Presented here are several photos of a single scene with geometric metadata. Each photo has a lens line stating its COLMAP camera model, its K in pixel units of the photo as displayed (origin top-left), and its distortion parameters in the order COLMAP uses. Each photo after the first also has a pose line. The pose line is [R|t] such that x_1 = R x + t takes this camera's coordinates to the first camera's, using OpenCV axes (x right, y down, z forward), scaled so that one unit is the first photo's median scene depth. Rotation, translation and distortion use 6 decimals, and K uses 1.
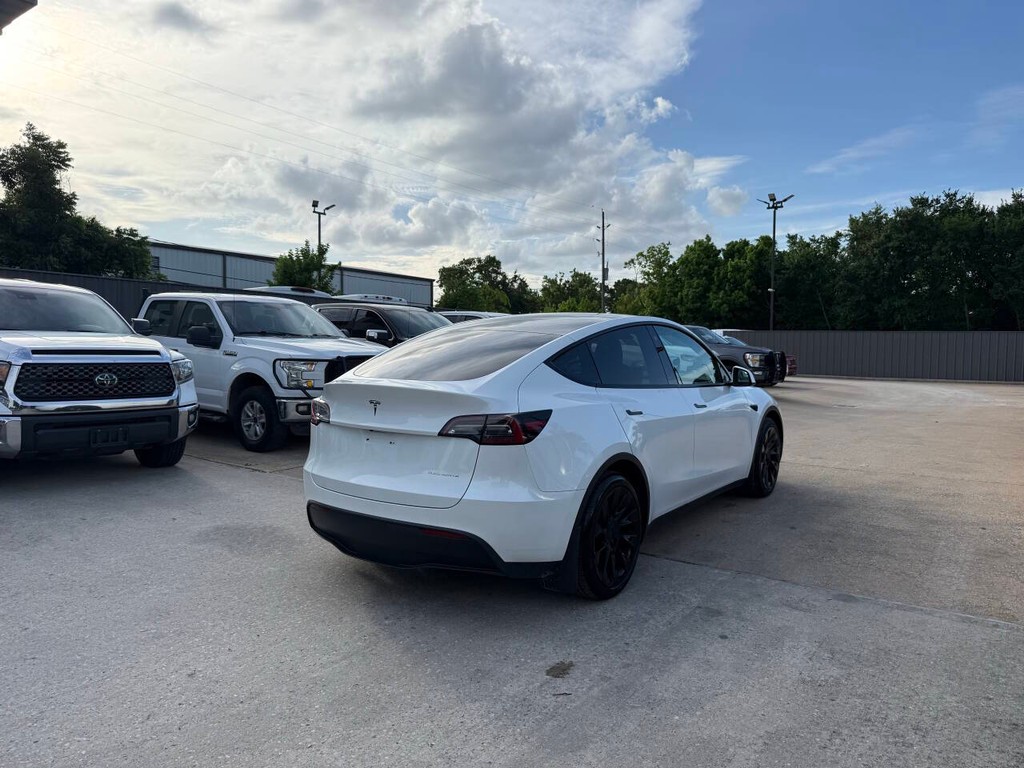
lens RADIAL K [[726.2, 0, 509.4], [0, 726.2, 386.6], [0, 0, 1]] dist [0.023465, -0.009918]
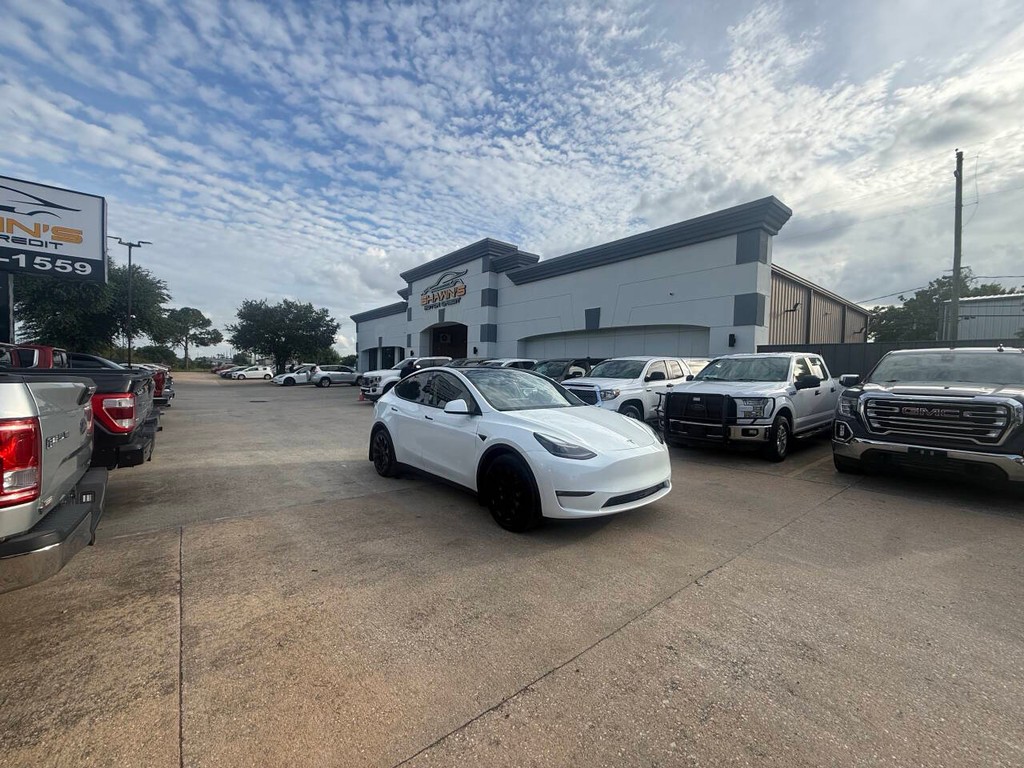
lens RADIAL K [[407.4, 0, 507.6], [0, 407.4, 388.2], [0, 0, 1]] dist [-0.000077, -0.000073]
pose [[-0.250602, 0.021607, -0.967849, 0.108309], [-0.082901, 0.995599, 0.043692, -0.009389], [0.964534, 0.091185, -0.247708, 0.133291]]
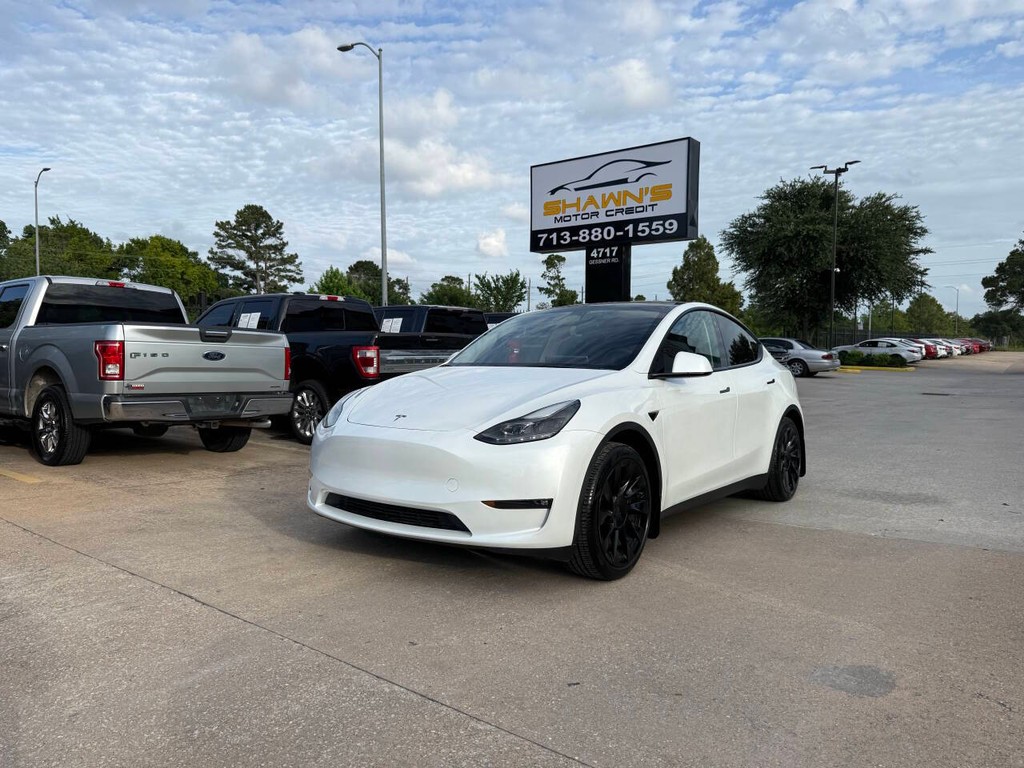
lens RADIAL K [[725.0, 0, 512.0], [0, 725.0, 384.0], [0, 0, 1]] dist [0.050086, -0.066472]
pose [[-0.999616, -0.013493, 0.024217, 0.023008], [-0.010543, 0.992951, 0.118053, -0.010474], [-0.025639, 0.117753, -0.992712, 0.205146]]
